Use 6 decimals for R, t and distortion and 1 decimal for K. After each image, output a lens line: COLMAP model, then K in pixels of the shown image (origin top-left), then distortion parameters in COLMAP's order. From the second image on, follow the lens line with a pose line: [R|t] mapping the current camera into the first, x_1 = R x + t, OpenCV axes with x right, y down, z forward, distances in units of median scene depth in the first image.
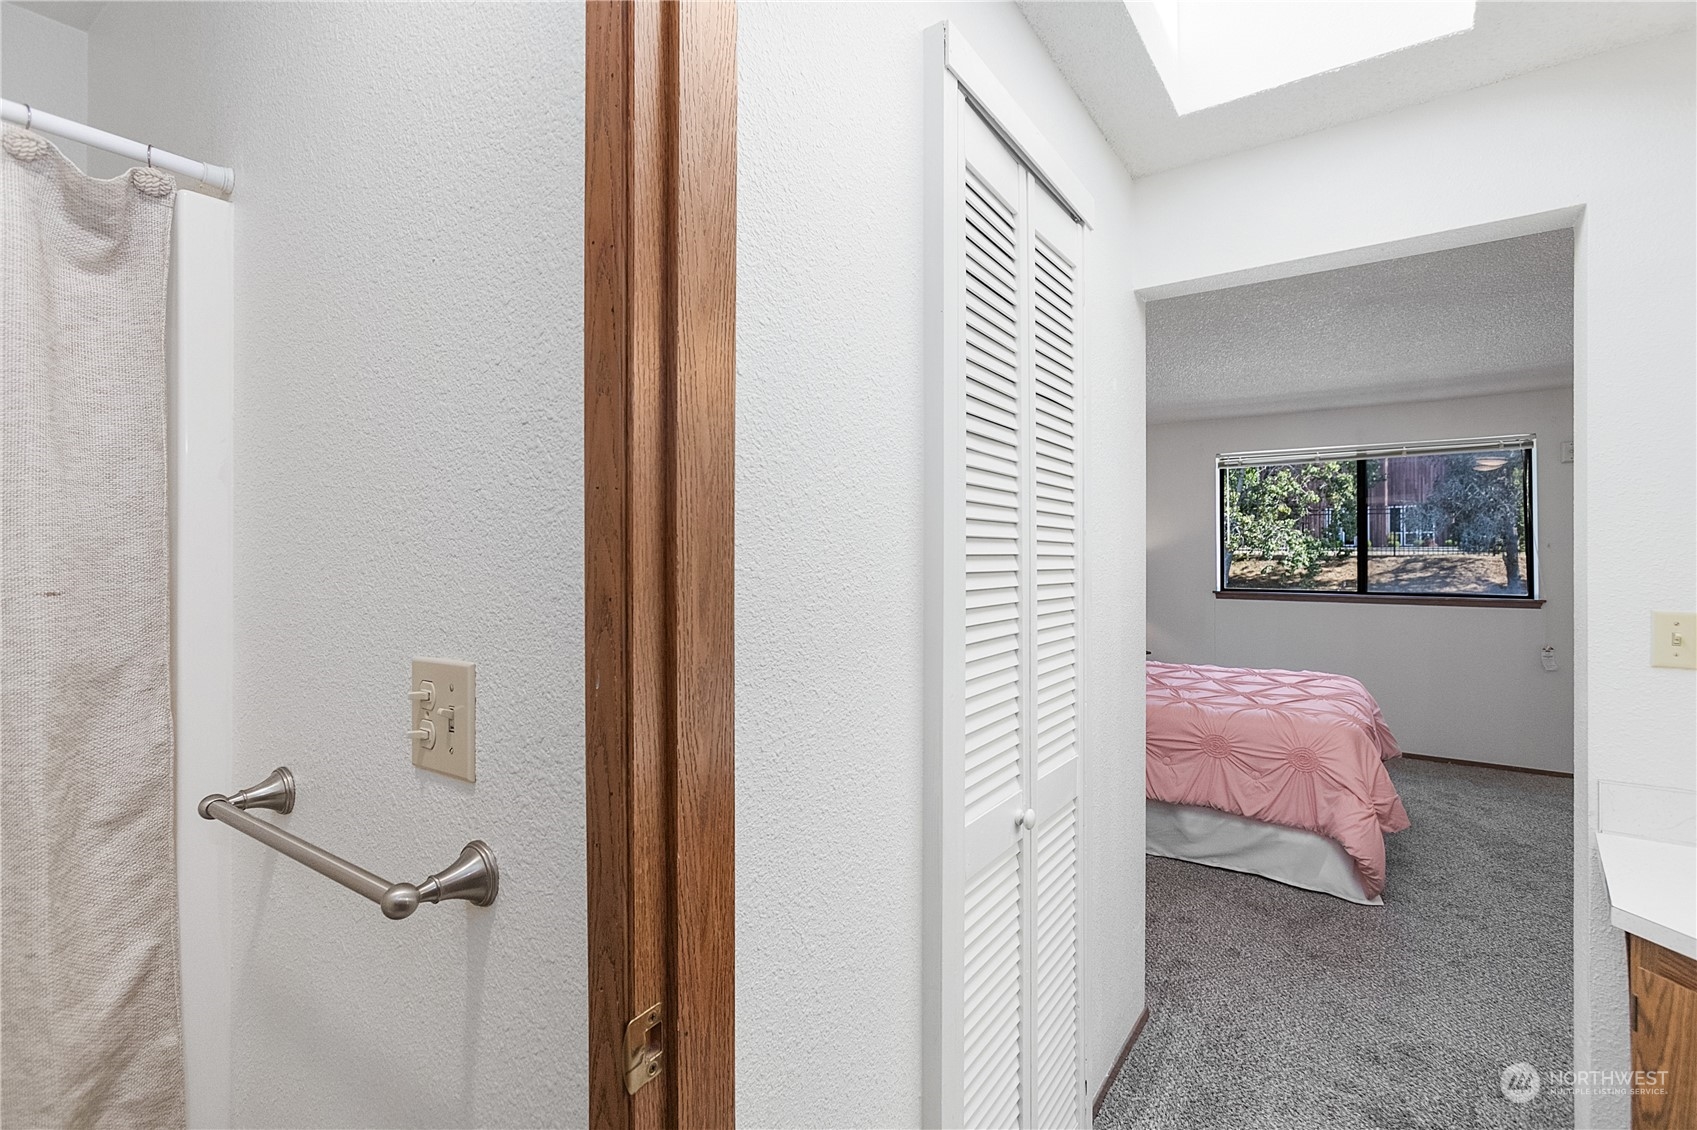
lens RADIAL K [[766.9, 0, 846.4], [0, 766.9, 552.3], [0, 0, 1]] dist [-0.004443, -0.000098]
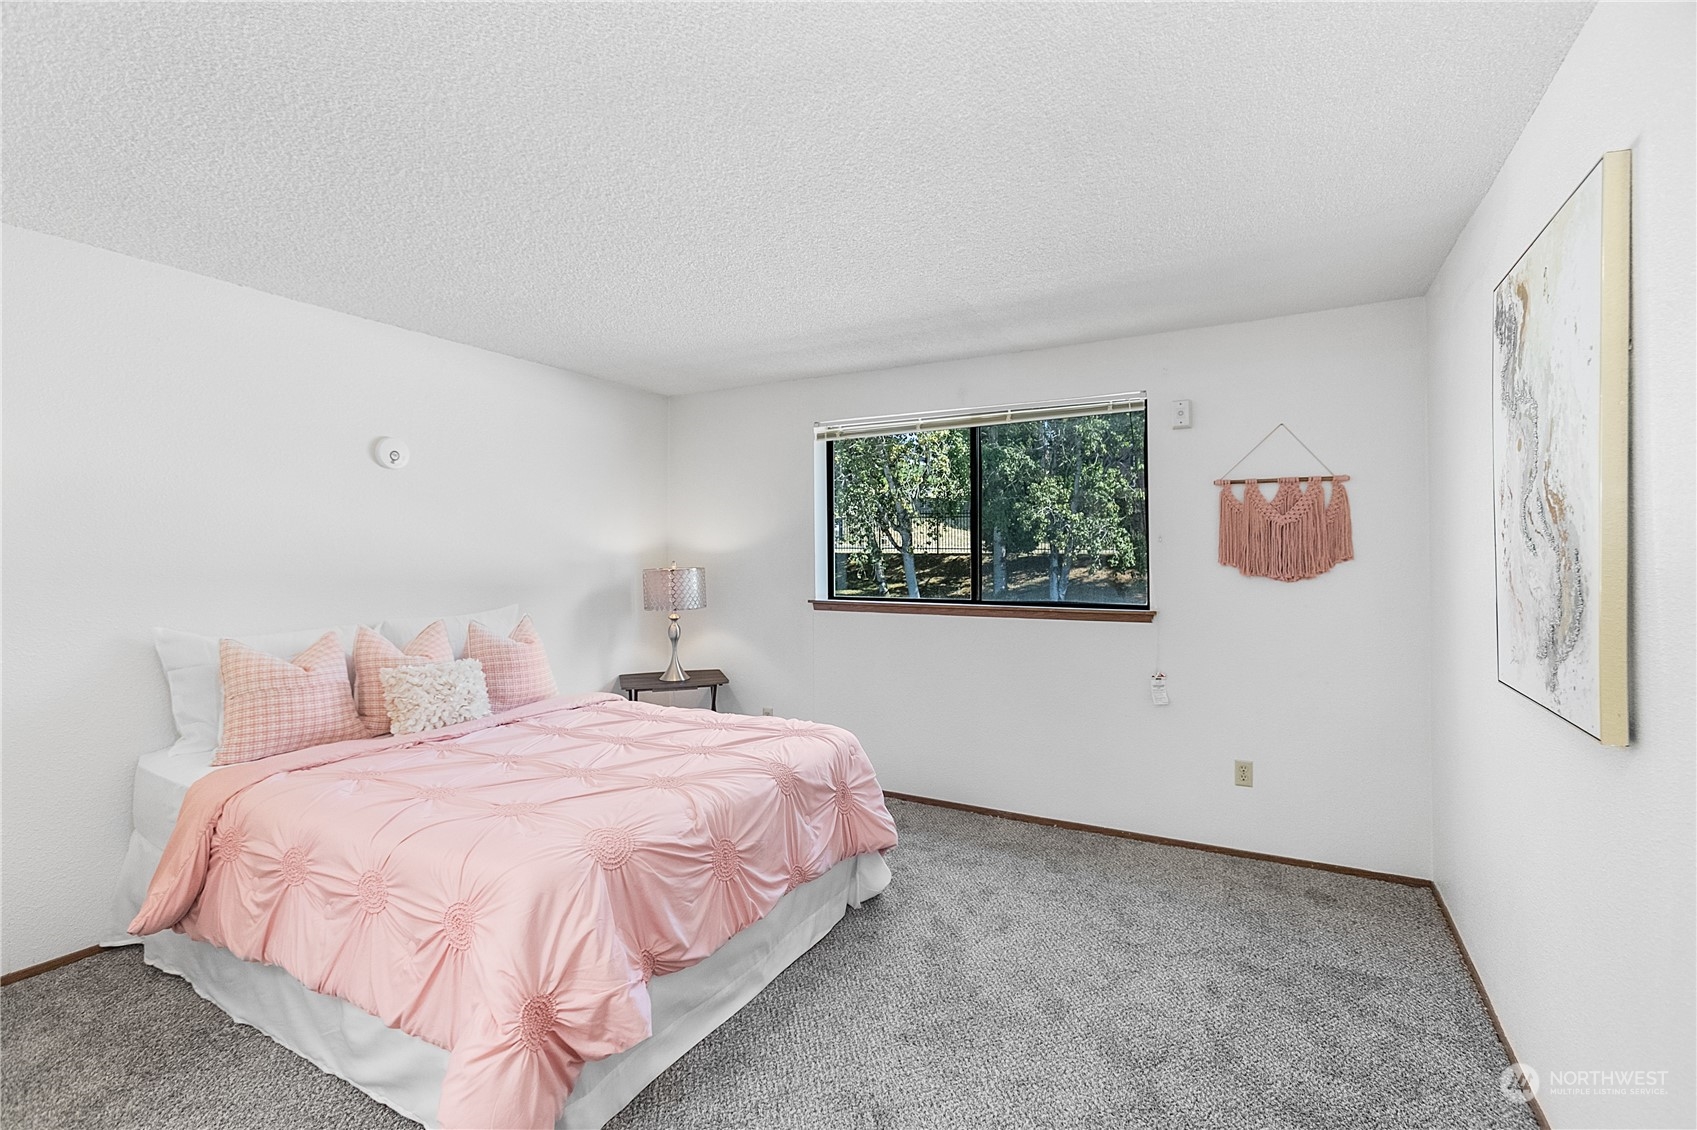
lens RADIAL K [[766.9, 0, 845.2], [0, 766.9, 569.5], [0, 0, 1]] dist [-0.004443, -0.000098]
pose [[0.994062, -0.006112, 0.108646, 0.425177], [0.003764, 0.999755, 0.021804, 0.002911], [-0.108752, -0.021266, 0.993841, 0.227927]]
